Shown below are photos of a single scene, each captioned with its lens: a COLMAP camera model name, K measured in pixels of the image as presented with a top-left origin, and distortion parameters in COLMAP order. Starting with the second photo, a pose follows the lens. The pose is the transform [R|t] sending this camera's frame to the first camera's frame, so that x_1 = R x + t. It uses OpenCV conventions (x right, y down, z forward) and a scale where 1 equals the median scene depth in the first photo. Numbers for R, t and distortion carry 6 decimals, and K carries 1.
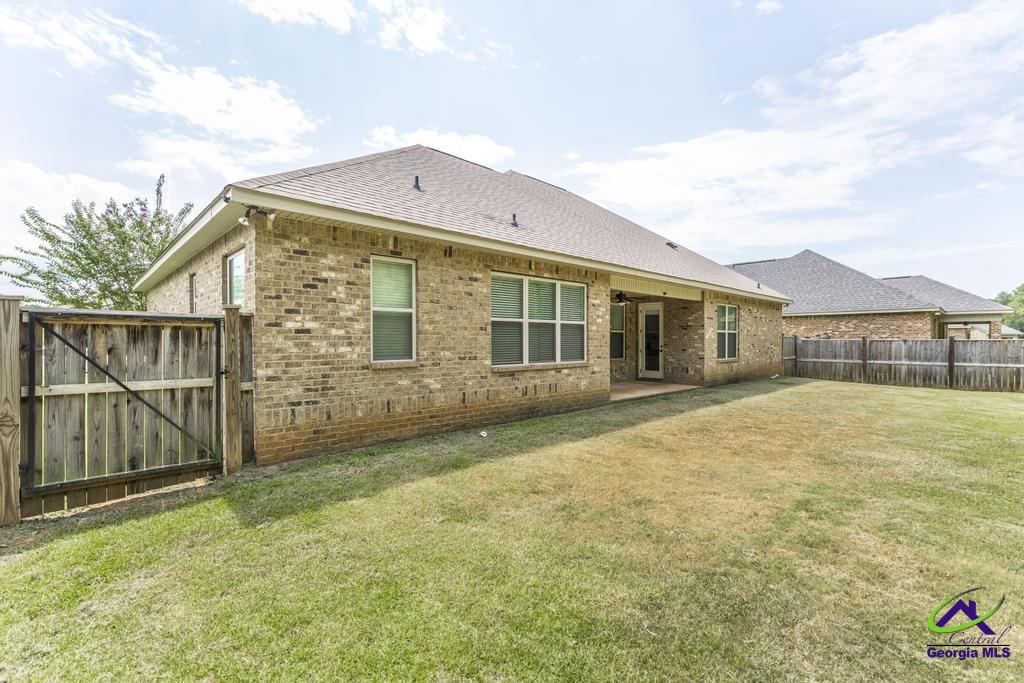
lens RADIAL K [[464.0, 0, 513.5], [0, 464.0, 340.6], [0, 0, 1]] dist [-0.001011, 0.001451]
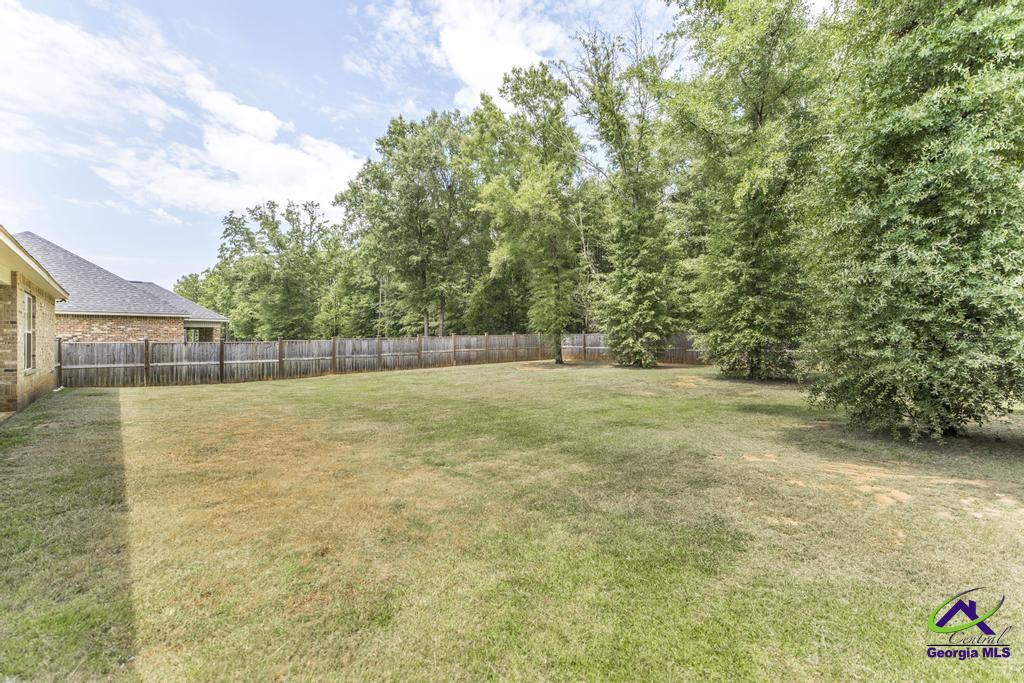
lens RADIAL K [[441.4, 0, 512.5], [0, 441.4, 338.4], [0, 0, 1]] dist [0.008749, -0.000621]
pose [[0.017291, 0.007285, 0.999824, -0.198797], [0.004909, 0.999961, -0.007371, -0.000188], [-0.999838, 0.005036, 0.017255, 0.218449]]
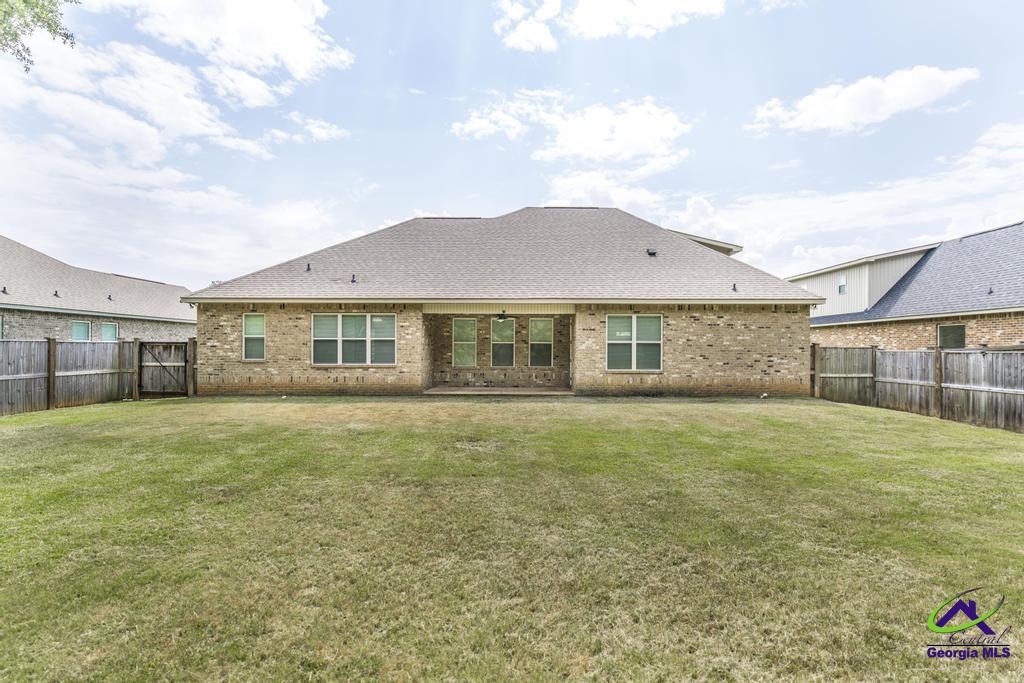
lens RADIAL K [[508.6, 0, 515.3], [0, 508.6, 346.2], [0, 0, 1]] dist [0.004148, 0.000235]
pose [[0.706911, -0.002515, -0.707298, 0.921780], [-0.003107, 0.999973, -0.006661, -0.002582], [0.707295, 0.006907, 0.706885, 0.064094]]
